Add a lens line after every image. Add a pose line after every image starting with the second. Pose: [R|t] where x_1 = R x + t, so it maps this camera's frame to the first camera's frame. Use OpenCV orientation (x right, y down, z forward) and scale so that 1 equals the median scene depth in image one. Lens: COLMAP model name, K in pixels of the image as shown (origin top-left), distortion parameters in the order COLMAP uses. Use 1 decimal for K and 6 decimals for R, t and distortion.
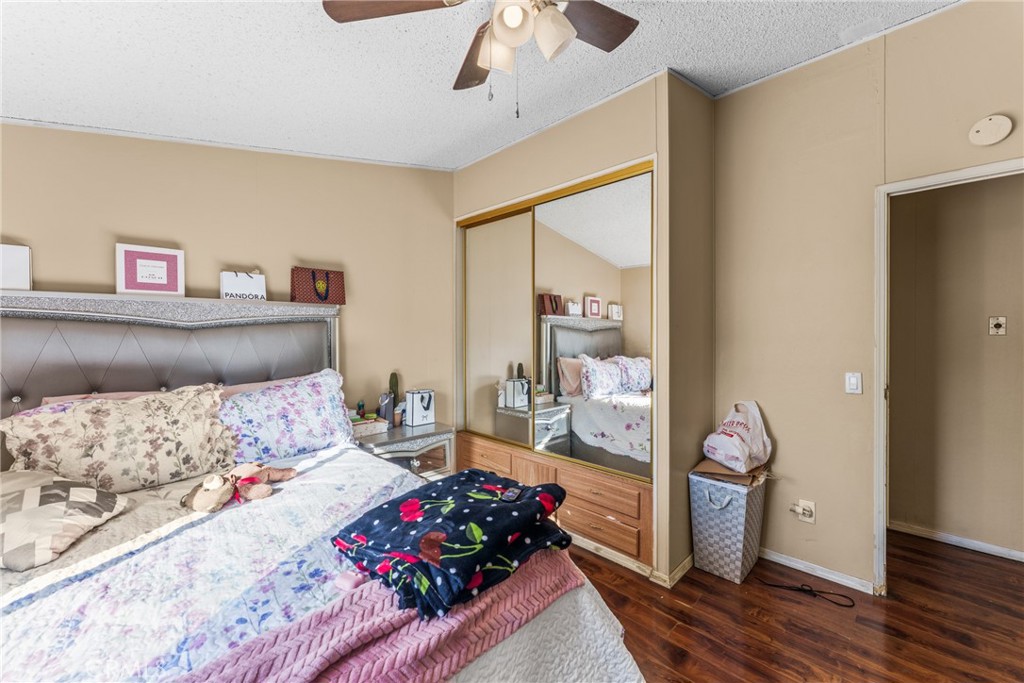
lens RADIAL K [[414.4, 0, 514.9], [0, 414.4, 329.6], [0, 0, 1]] dist [0.000948, 0.000051]
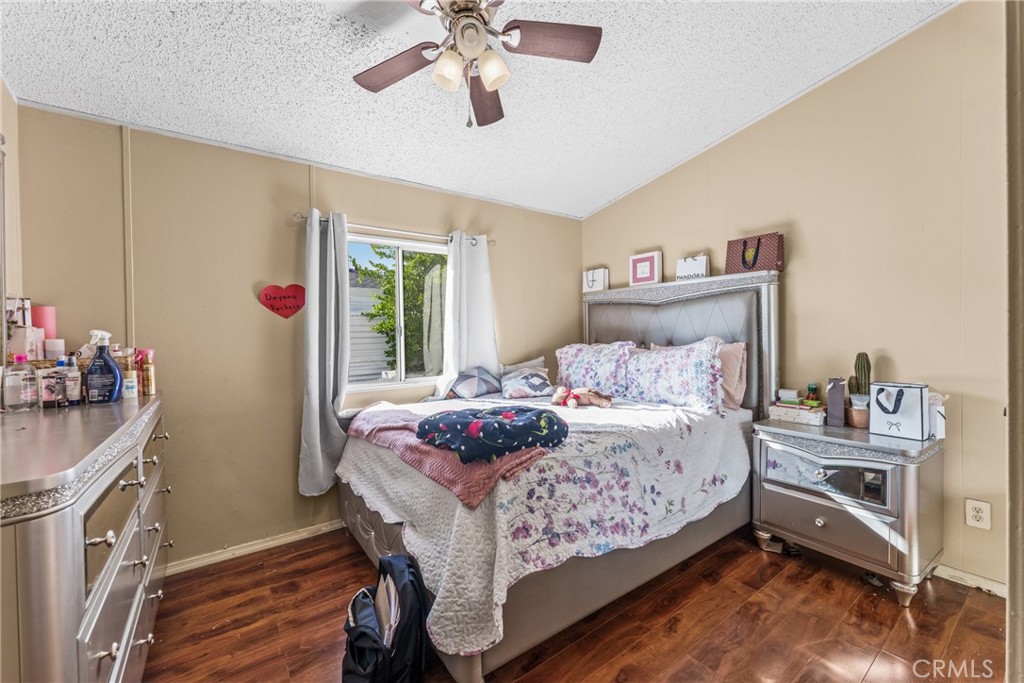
lens RADIAL K [[414.4, 0, 514.9], [0, 414.4, 329.6], [0, 0, 1]] dist [0.000948, 0.000051]
pose [[-0.158023, 0.005595, -0.987420, 0.717565], [0.030984, 0.999520, 0.000705, 0.066639], [0.986949, -0.030483, -0.158121, 0.745853]]
